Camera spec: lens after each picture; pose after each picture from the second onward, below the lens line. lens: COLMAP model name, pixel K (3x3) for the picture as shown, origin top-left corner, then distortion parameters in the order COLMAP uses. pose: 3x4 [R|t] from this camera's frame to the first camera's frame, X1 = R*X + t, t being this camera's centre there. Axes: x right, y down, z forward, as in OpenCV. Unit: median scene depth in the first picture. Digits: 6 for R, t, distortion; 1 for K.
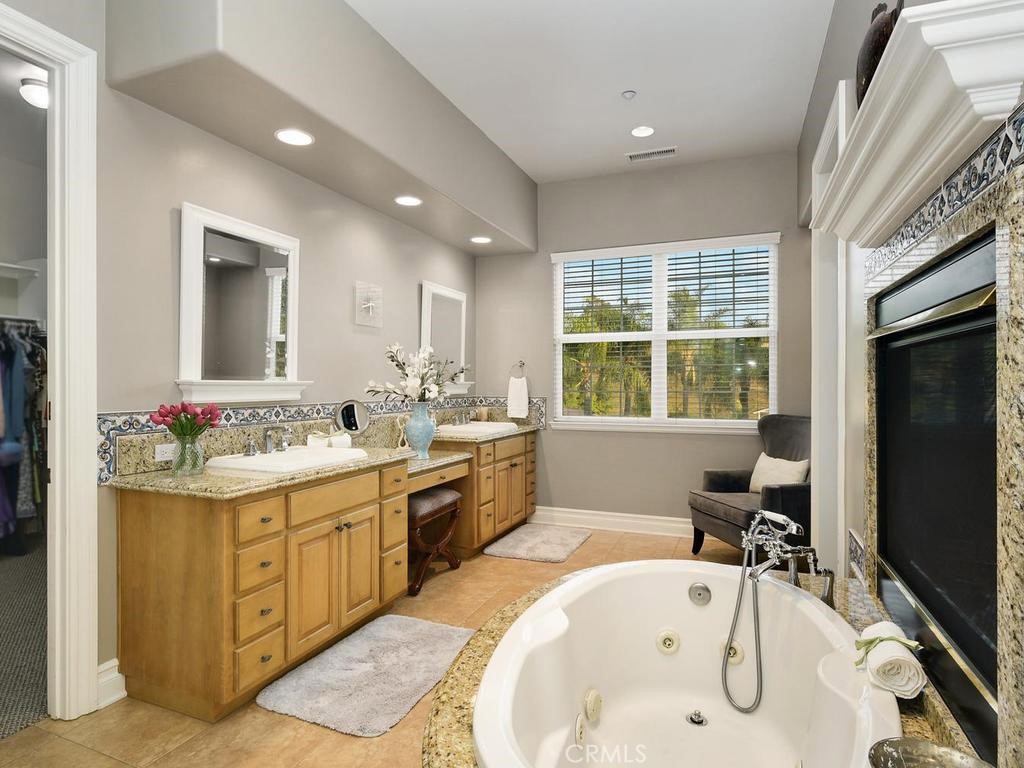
lens RADIAL K [[558.2, 0, 514.0], [0, 558.2, 379.9], [0, 0, 1]] dist [-0.023057, -0.000226]
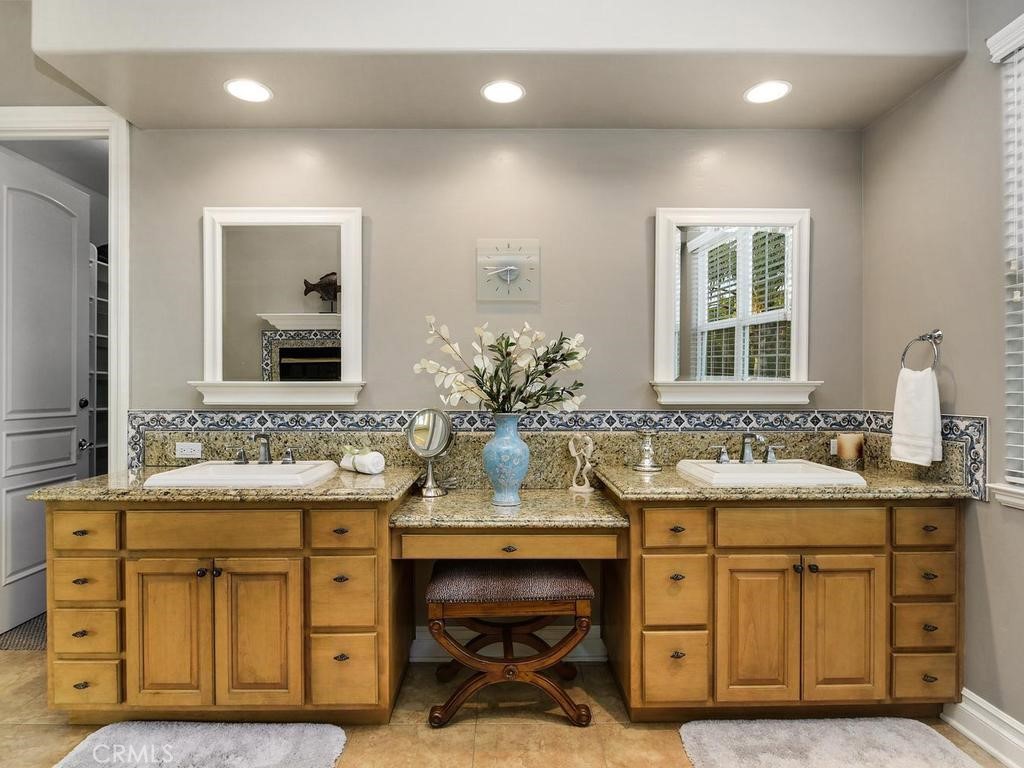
lens RADIAL K [[558.2, 0, 511.2], [0, 558.2, 380.6], [0, 0, 1]] dist [-0.023057, -0.000226]
pose [[0.386093, -0.005081, -0.922446, 0.449351], [0.008788, 0.999960, -0.001829, 0.003892], [0.922418, -0.007400, 0.386123, 0.884989]]
